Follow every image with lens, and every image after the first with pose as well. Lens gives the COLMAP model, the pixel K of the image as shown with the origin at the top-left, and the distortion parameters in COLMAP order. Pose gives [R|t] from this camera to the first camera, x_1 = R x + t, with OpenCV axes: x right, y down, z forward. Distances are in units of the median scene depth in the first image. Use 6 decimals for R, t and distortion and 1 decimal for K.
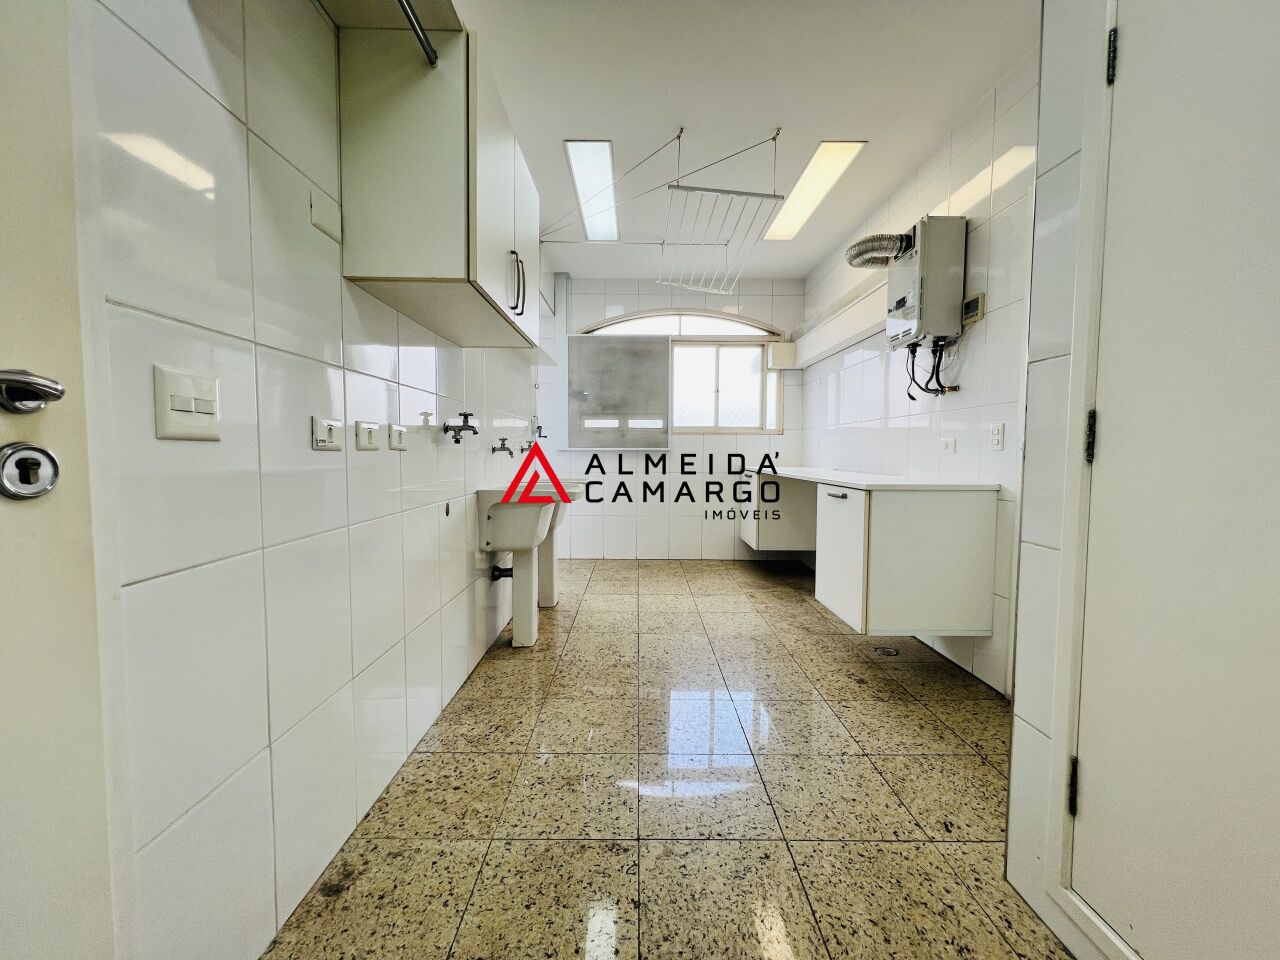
lens RADIAL K [[511.2, 0, 640.4], [0, 511.2, 479.5], [0, 0, 1]] dist [0.000298, 0.000317]
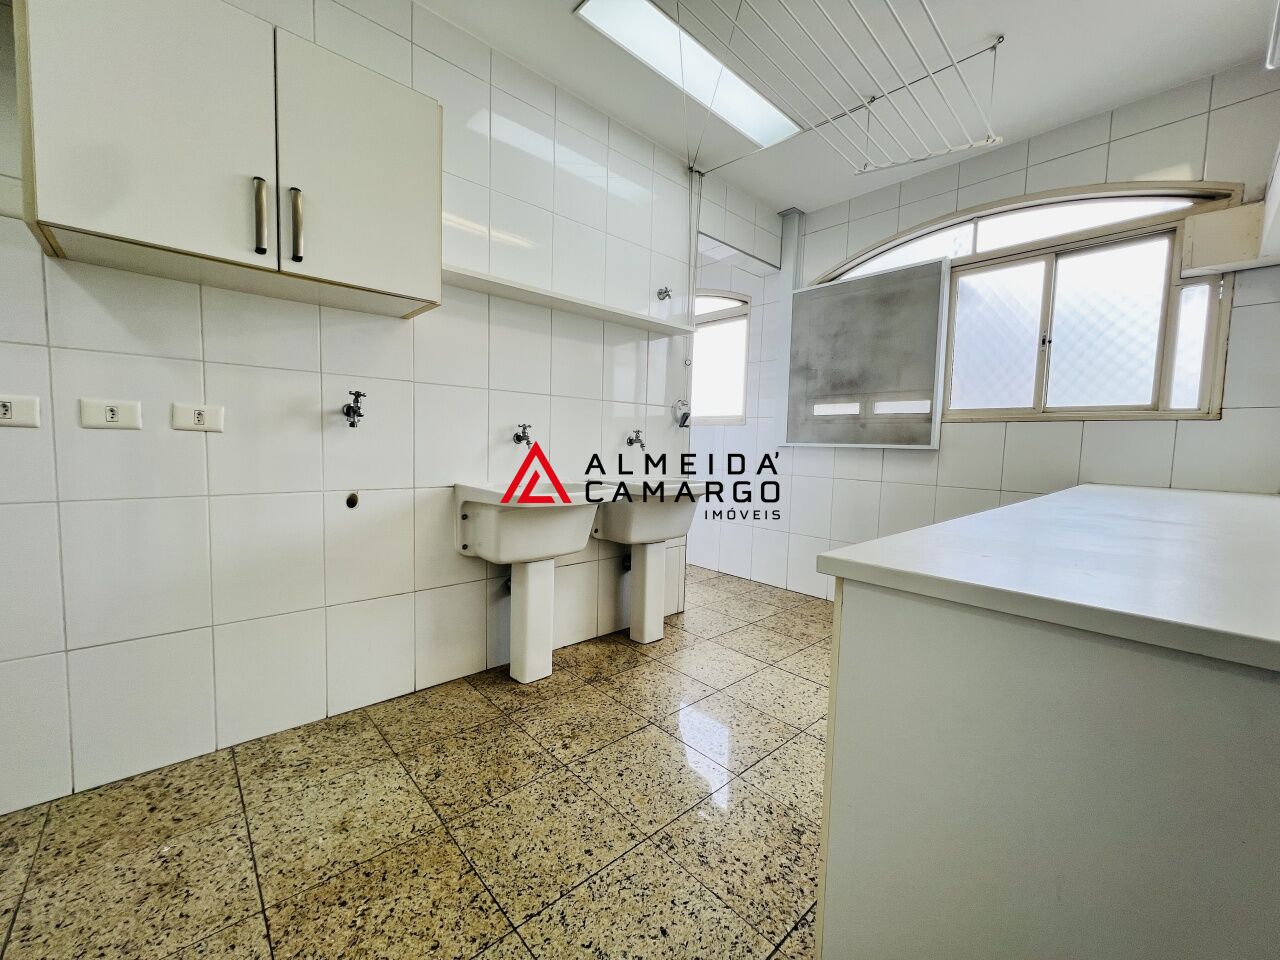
lens RADIAL K [[511.2, 0, 637.5], [0, 511.2, 478.8], [0, 0, 1]] dist [0.000298, 0.000317]
pose [[0.671746, 0.067700, -0.737682, 0.274035], [-0.064406, 0.997382, 0.032884, -0.019447], [0.737977, 0.025422, 0.674347, 0.330247]]
